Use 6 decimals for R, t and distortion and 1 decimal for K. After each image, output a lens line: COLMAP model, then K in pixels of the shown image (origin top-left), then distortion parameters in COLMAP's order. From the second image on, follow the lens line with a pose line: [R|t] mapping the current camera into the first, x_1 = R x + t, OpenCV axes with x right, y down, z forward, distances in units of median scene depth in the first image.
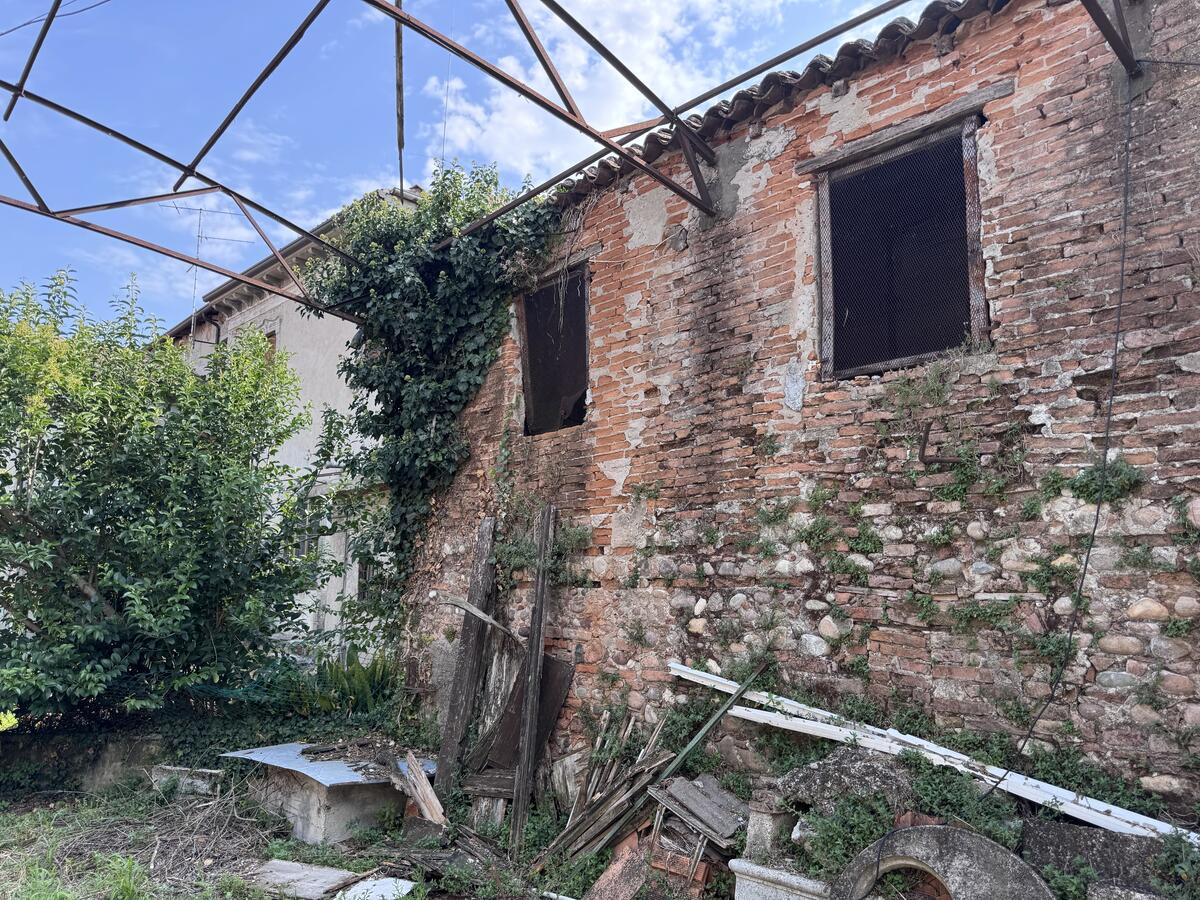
lens RADIAL K [[843.6, 0, 597.5], [0, 843.6, 465.5], [0, 0, 1]] dist [0.084850, -0.113266]
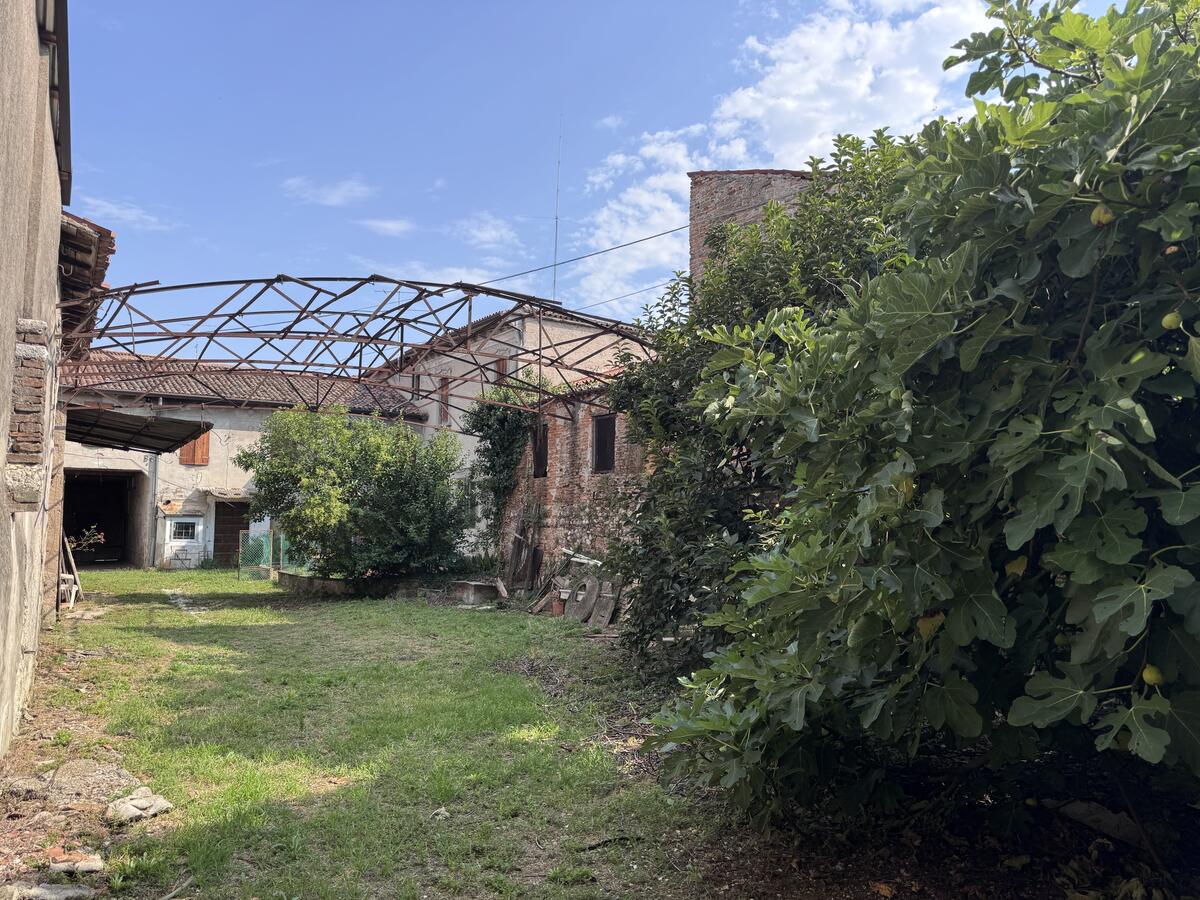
lens RADIAL K [[843.6, 0, 587.7], [0, 843.6, 476.8], [0, 0, 1]] dist [0.084850, -0.113266]
pose [[0.981936, -0.006413, -0.189103, 0.753912], [0.021235, 0.996847, 0.076458, -0.295976], [0.188017, -0.079092, 0.978976, -2.134817]]
